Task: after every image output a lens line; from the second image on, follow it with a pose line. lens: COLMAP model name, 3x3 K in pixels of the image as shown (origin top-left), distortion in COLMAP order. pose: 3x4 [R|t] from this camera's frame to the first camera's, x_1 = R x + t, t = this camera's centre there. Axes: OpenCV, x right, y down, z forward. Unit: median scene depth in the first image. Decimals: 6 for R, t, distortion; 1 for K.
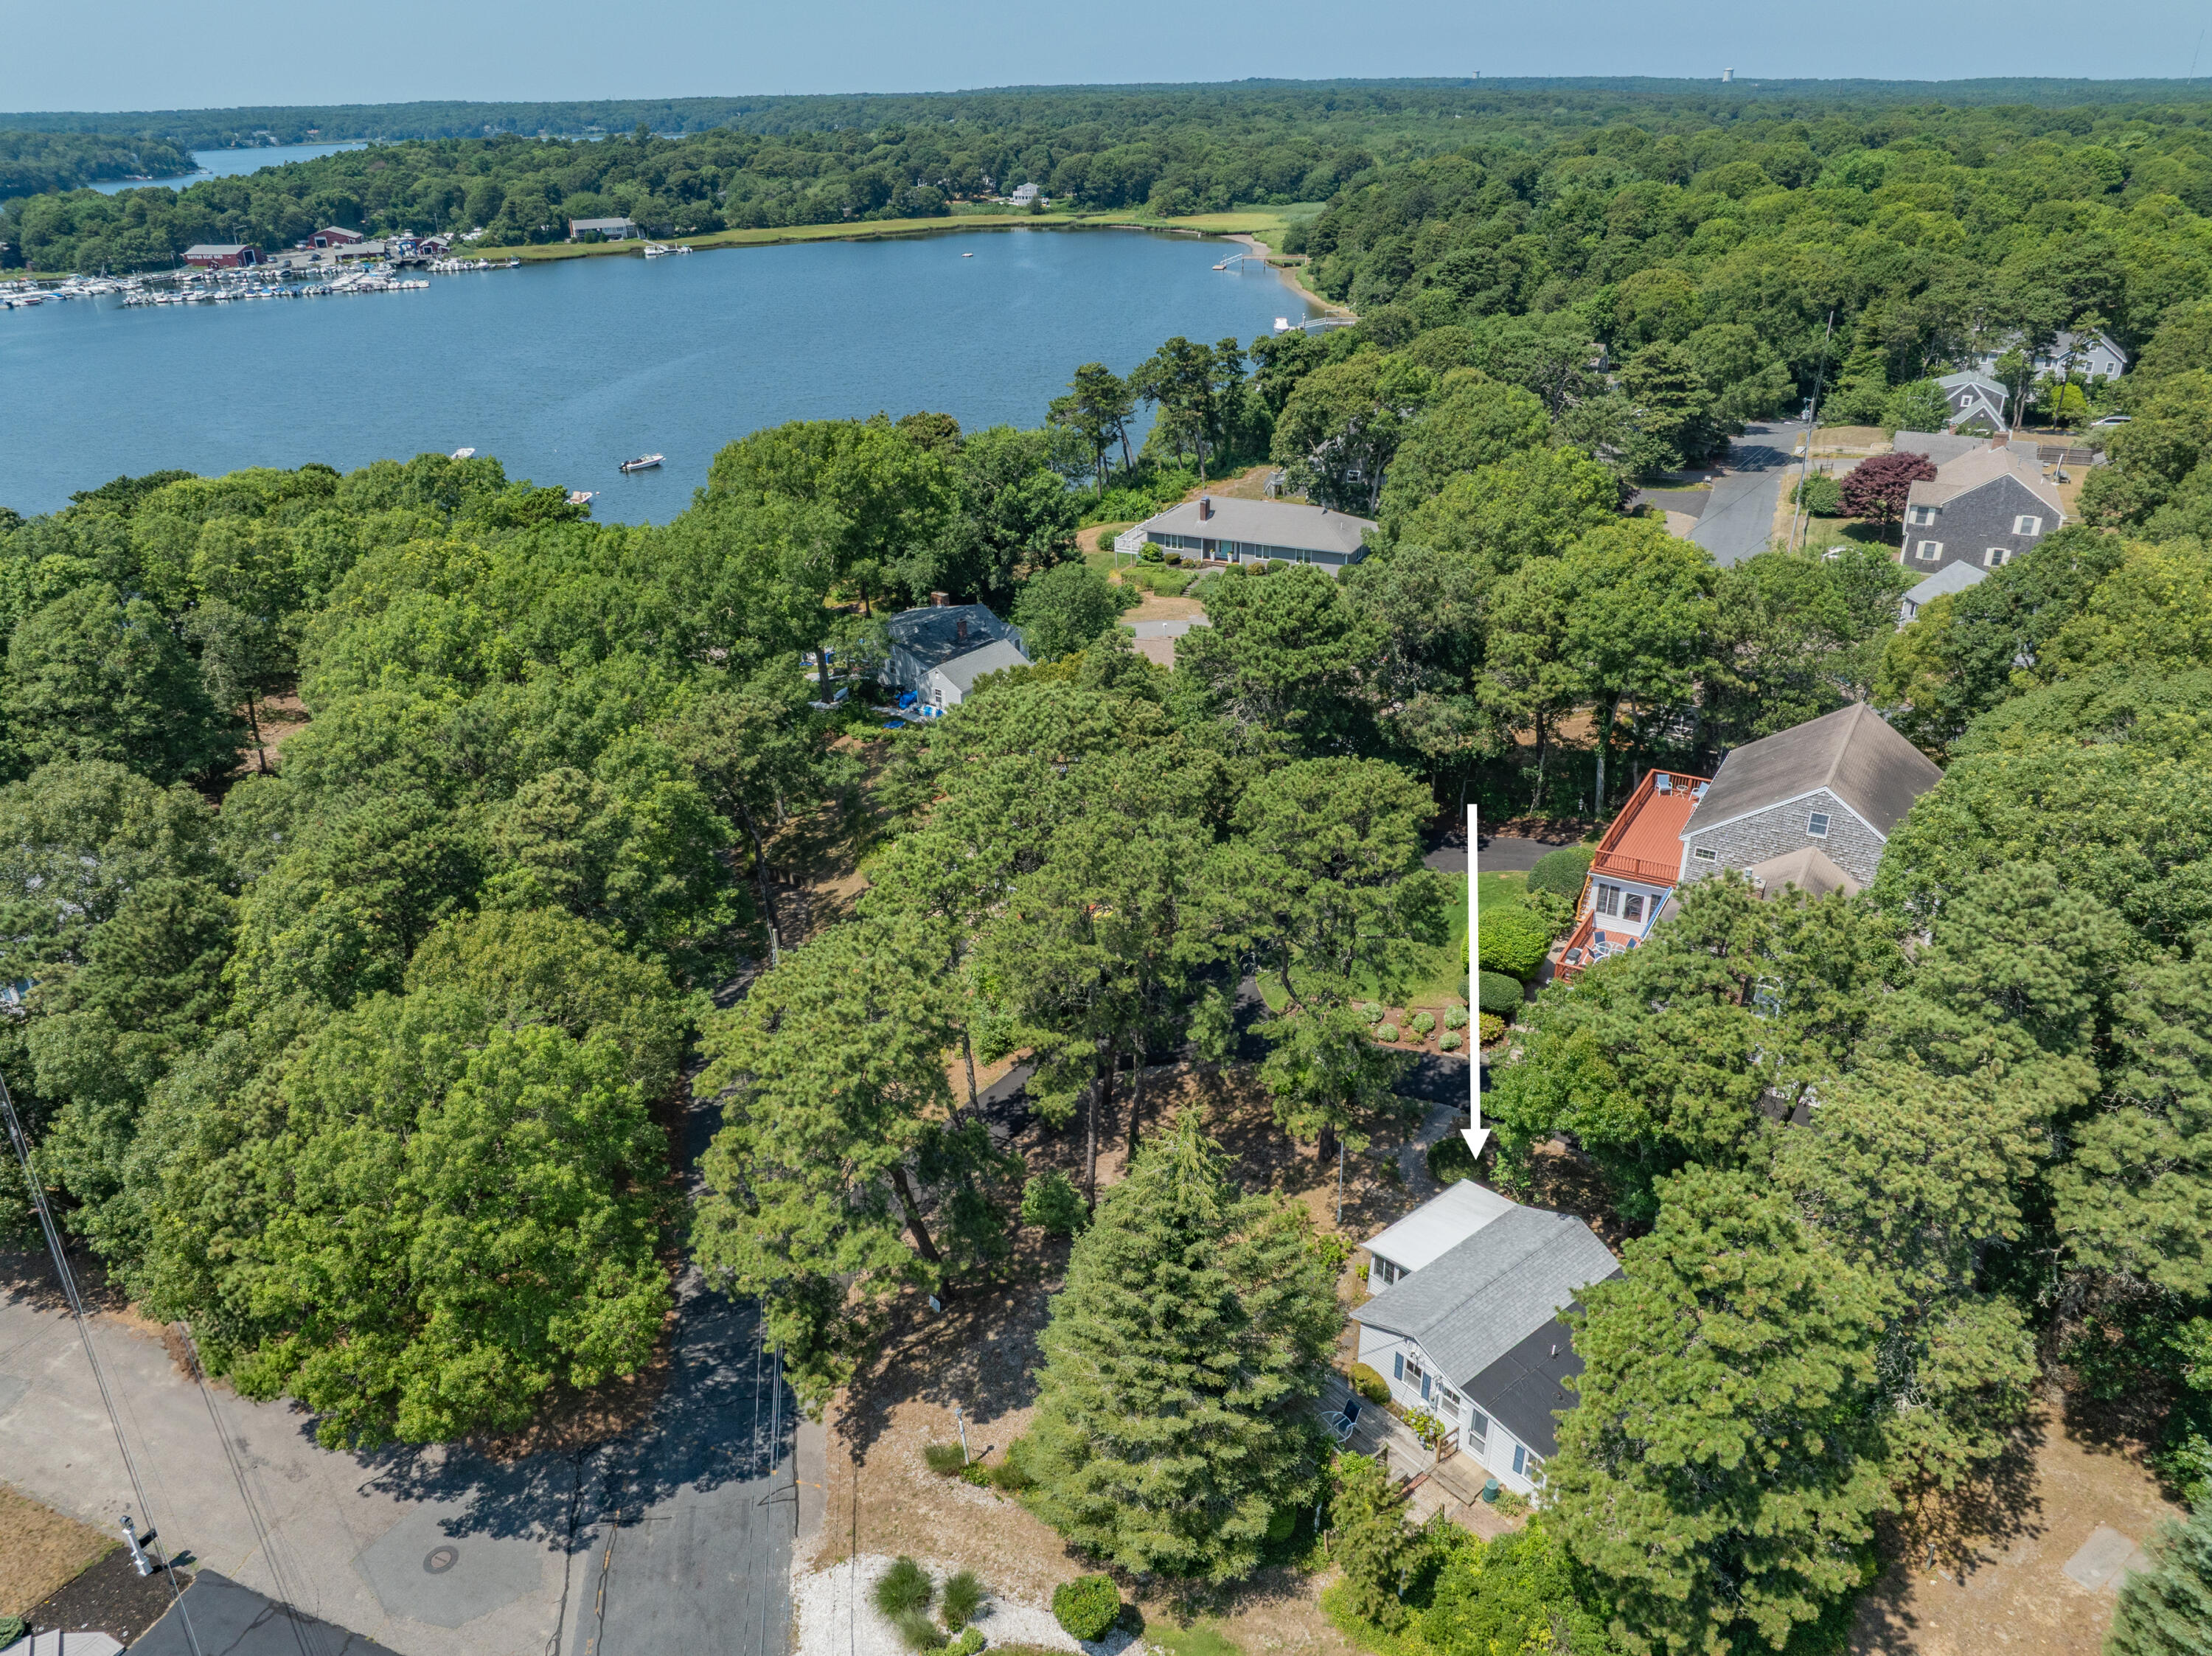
lens RADIAL K [[1570.5, 0, 1106.0], [0, 1570.5, 828.0], [0, 0, 1]] dist [-0.038771, -0.000143]
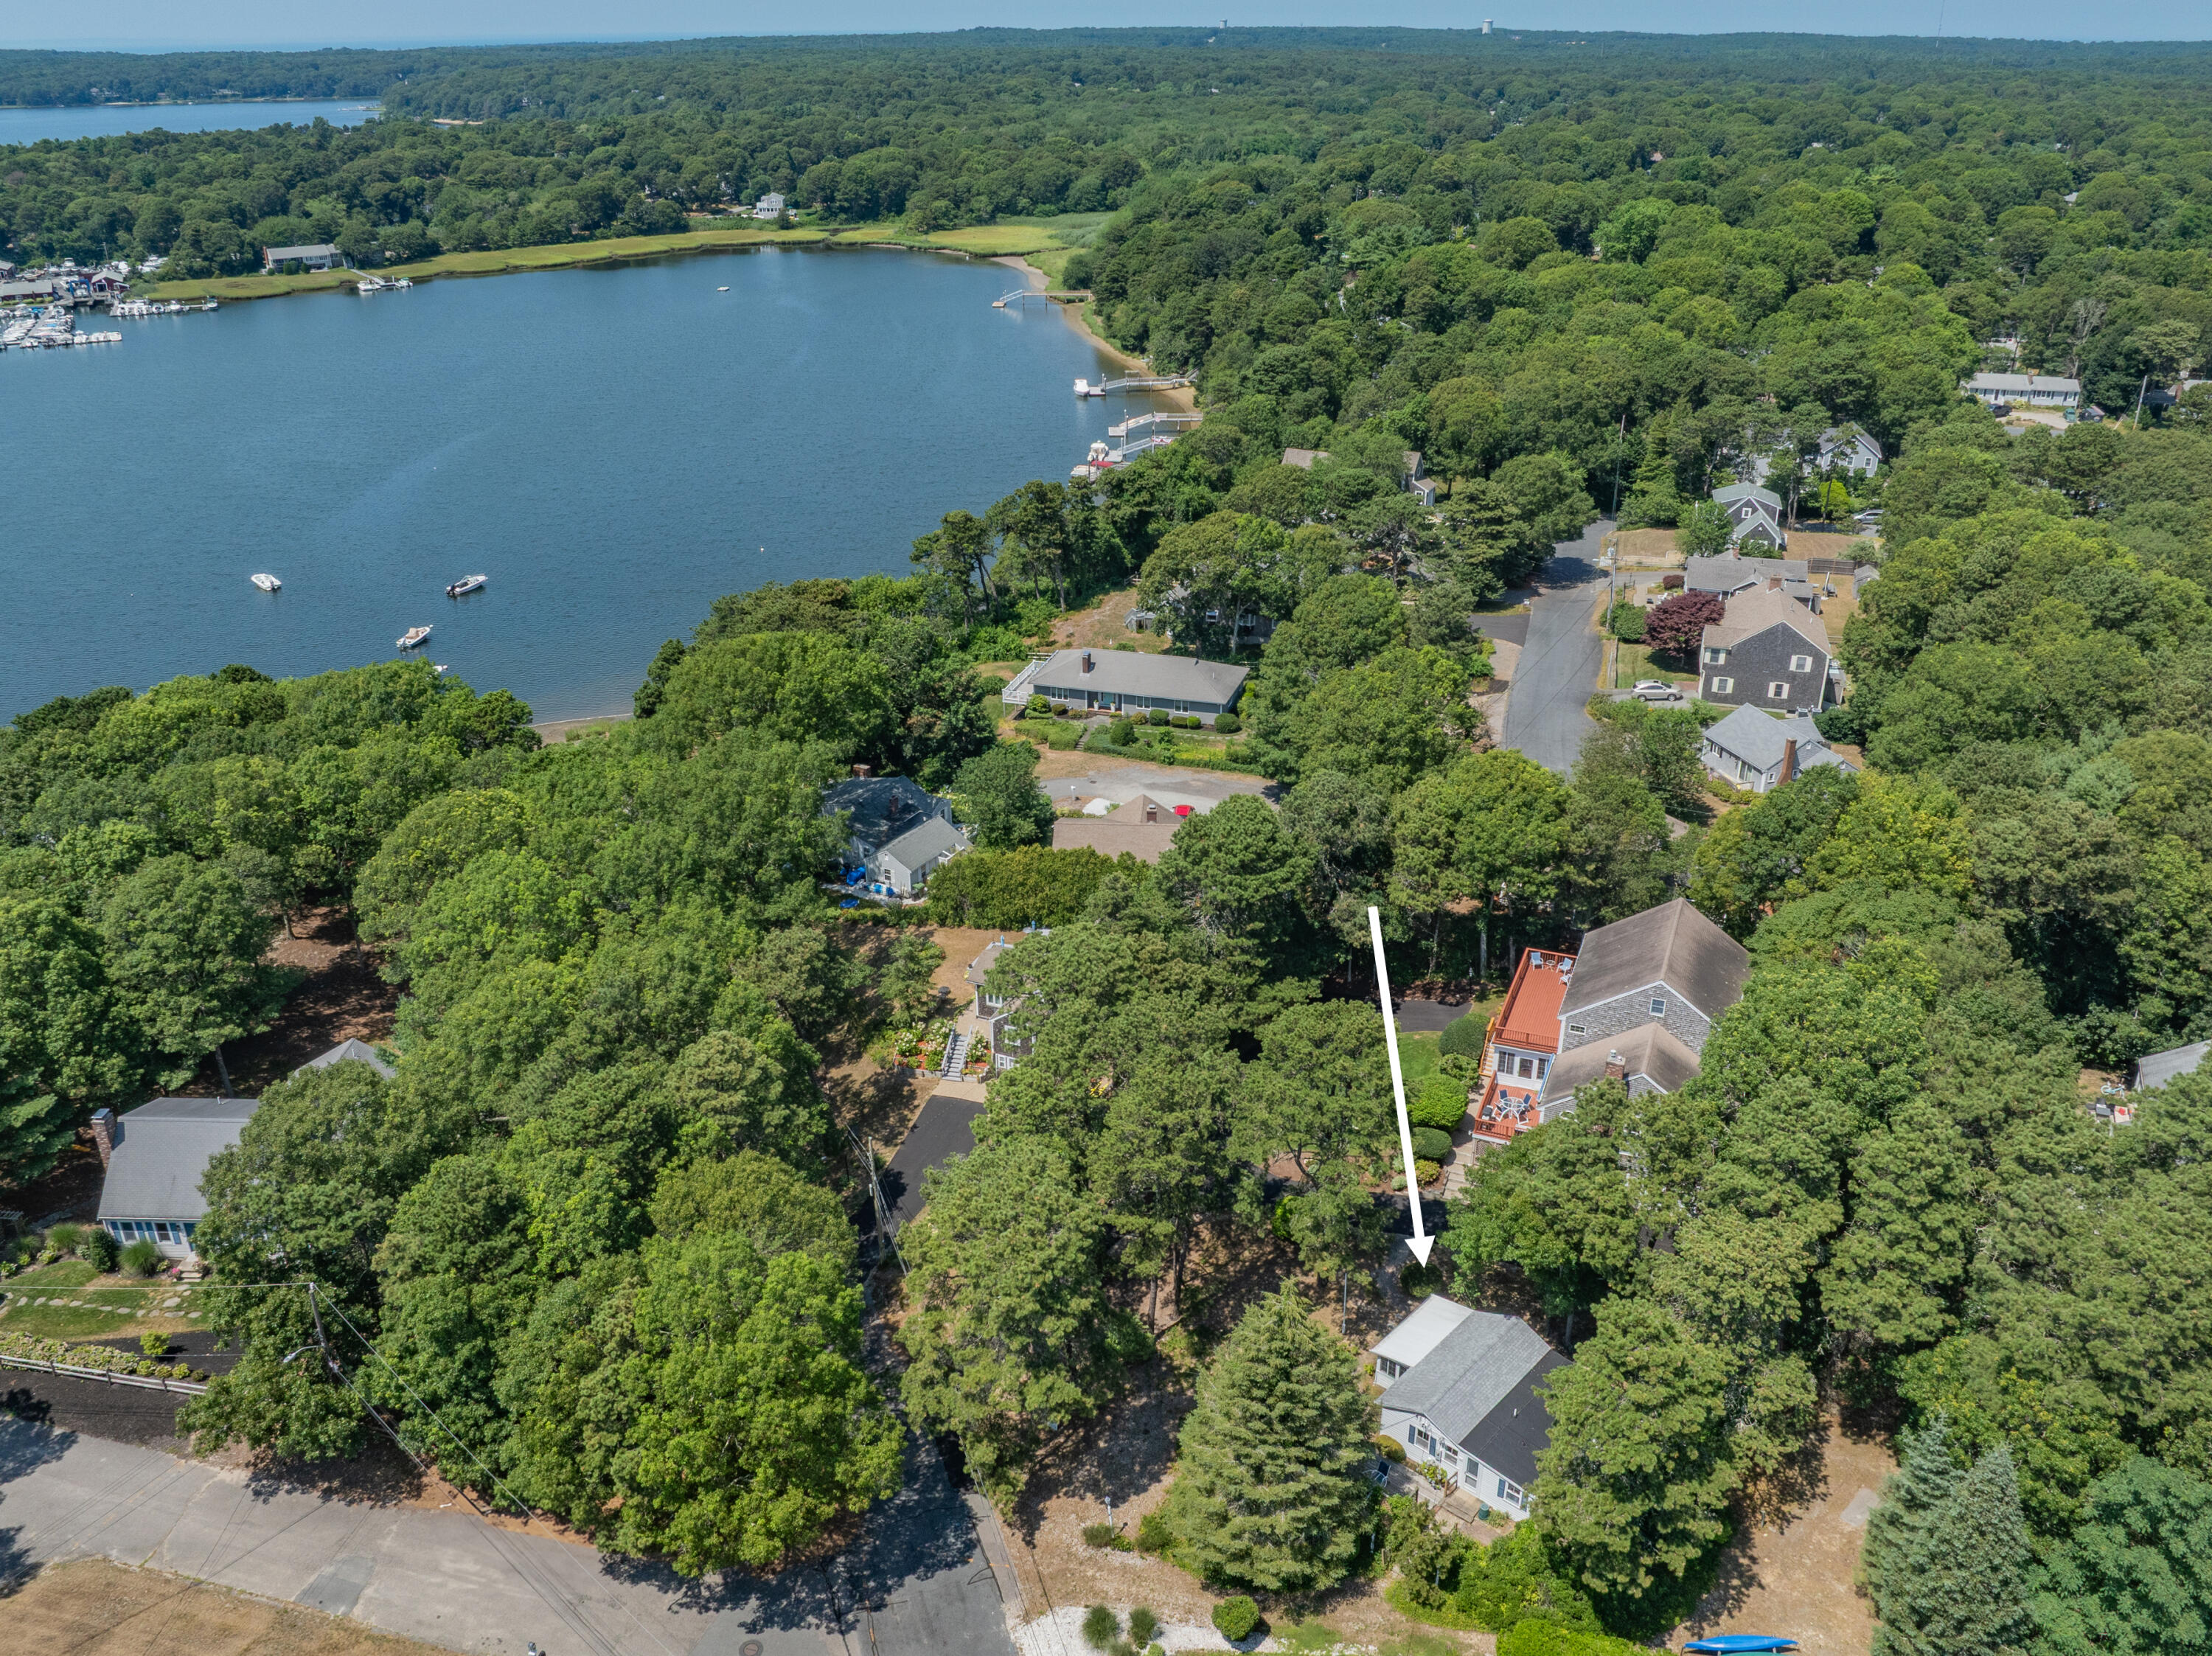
lens RADIAL K [[1760.2, 0, 1106.0], [0, 1760.2, 828.0], [0, 0, 1]] dist [0.001292, -0.109366]
pose [[0.988287, -0.056105, 0.141917, -0.196393], [0.058125, 0.998258, -0.010120, -0.145698], [-0.141102, 0.018251, 0.989827, -0.391625]]
